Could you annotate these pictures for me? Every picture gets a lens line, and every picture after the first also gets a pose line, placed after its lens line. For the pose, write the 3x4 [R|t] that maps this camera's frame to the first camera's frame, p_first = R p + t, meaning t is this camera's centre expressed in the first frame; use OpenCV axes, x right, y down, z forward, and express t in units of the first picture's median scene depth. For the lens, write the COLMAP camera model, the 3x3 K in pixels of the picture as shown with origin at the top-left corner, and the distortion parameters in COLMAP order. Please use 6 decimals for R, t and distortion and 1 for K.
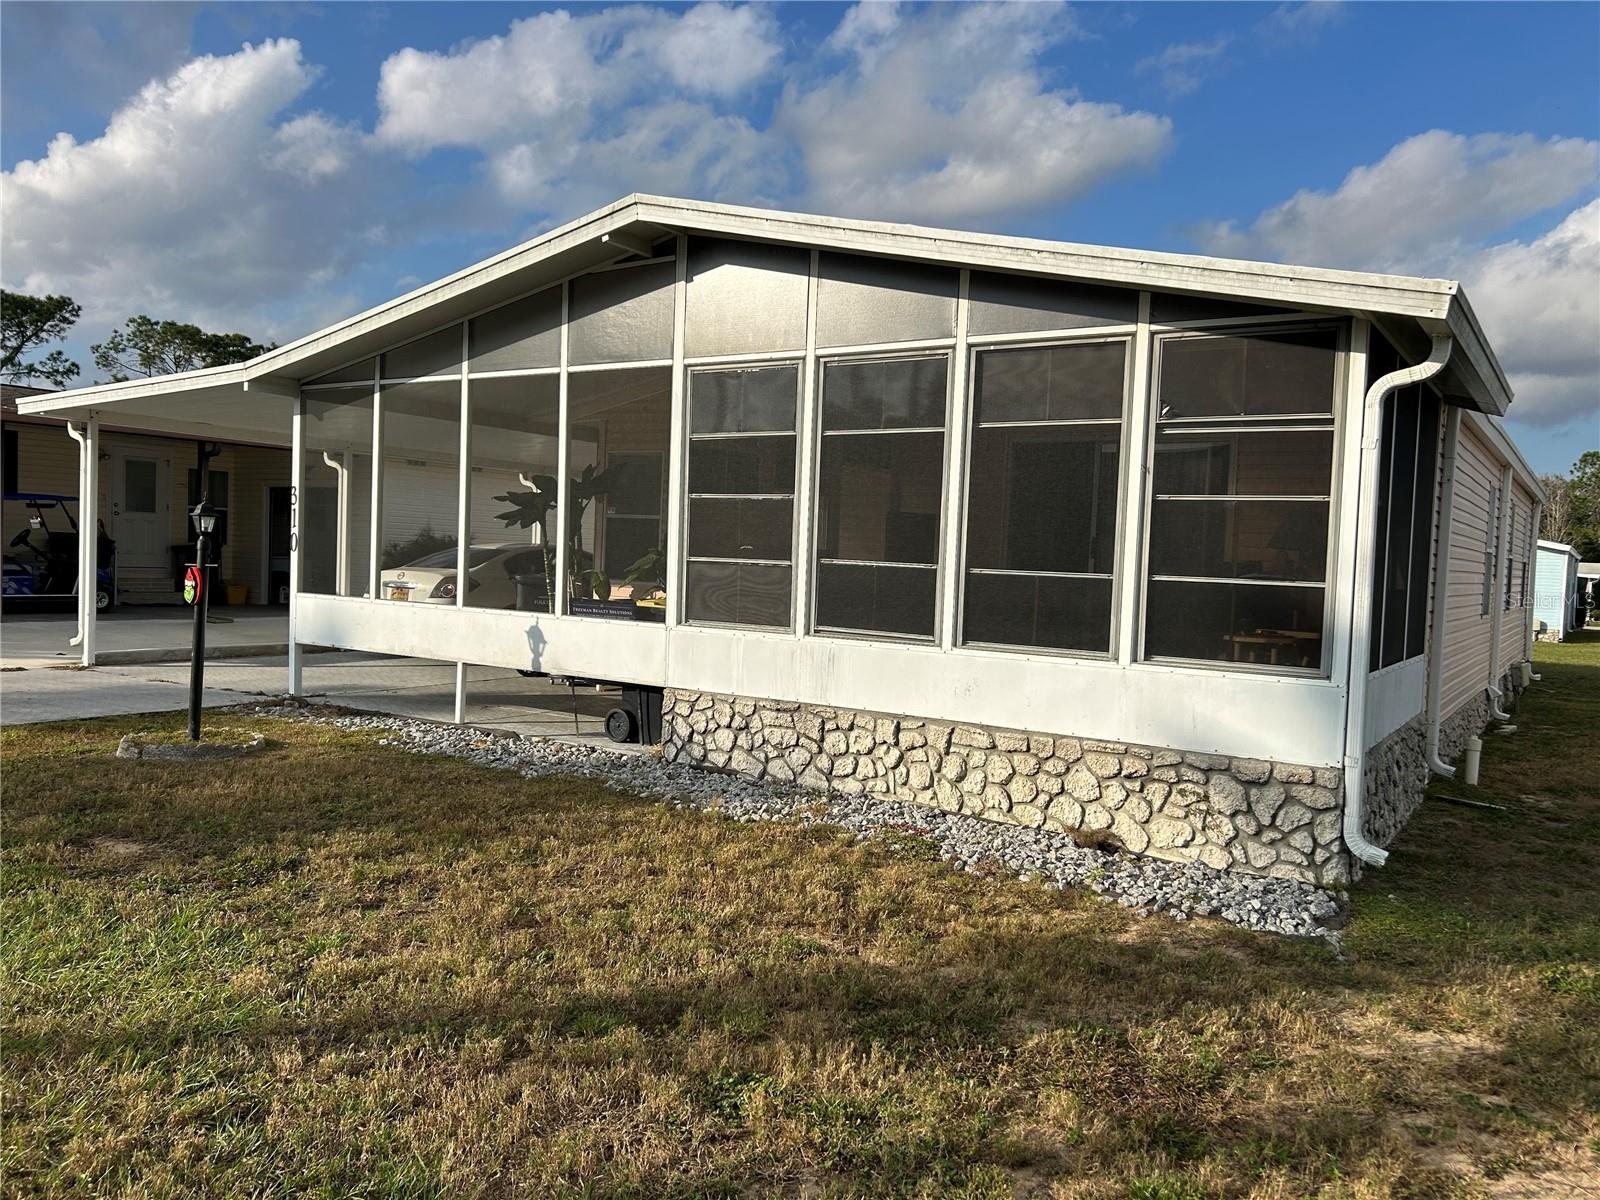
lens RADIAL K [[1191.5, 0, 800.0], [0, 1191.5, 600.0], [0, 0, 1]] dist [0.203897, -0.502072]
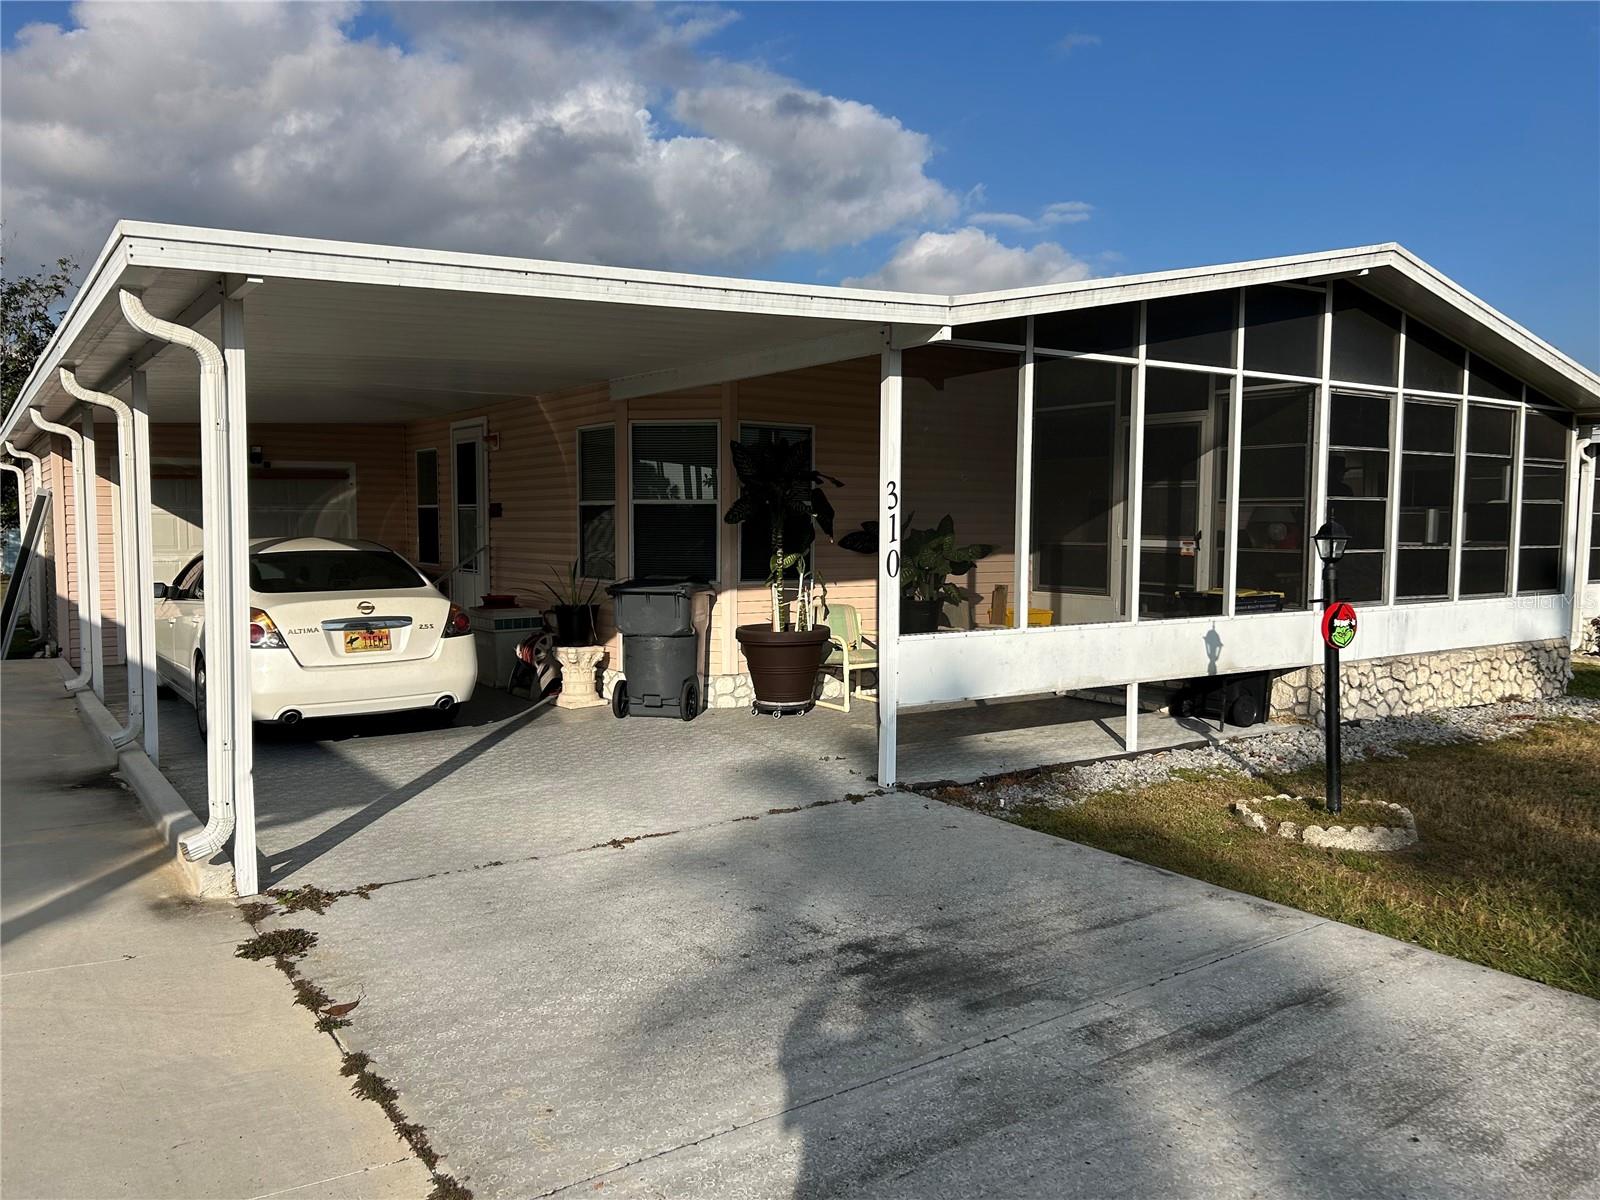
lens RADIAL K [[1212.9, 0, 800.0], [0, 1212.9, 600.0], [0, 0, 1]] dist [0.088488, -0.123087]
pose [[0.361662, -0.103143, 0.926586, -1.514497], [0.041149, 0.994659, 0.094660, -0.133295], [-0.931401, 0.003893, 0.363974, 1.135761]]
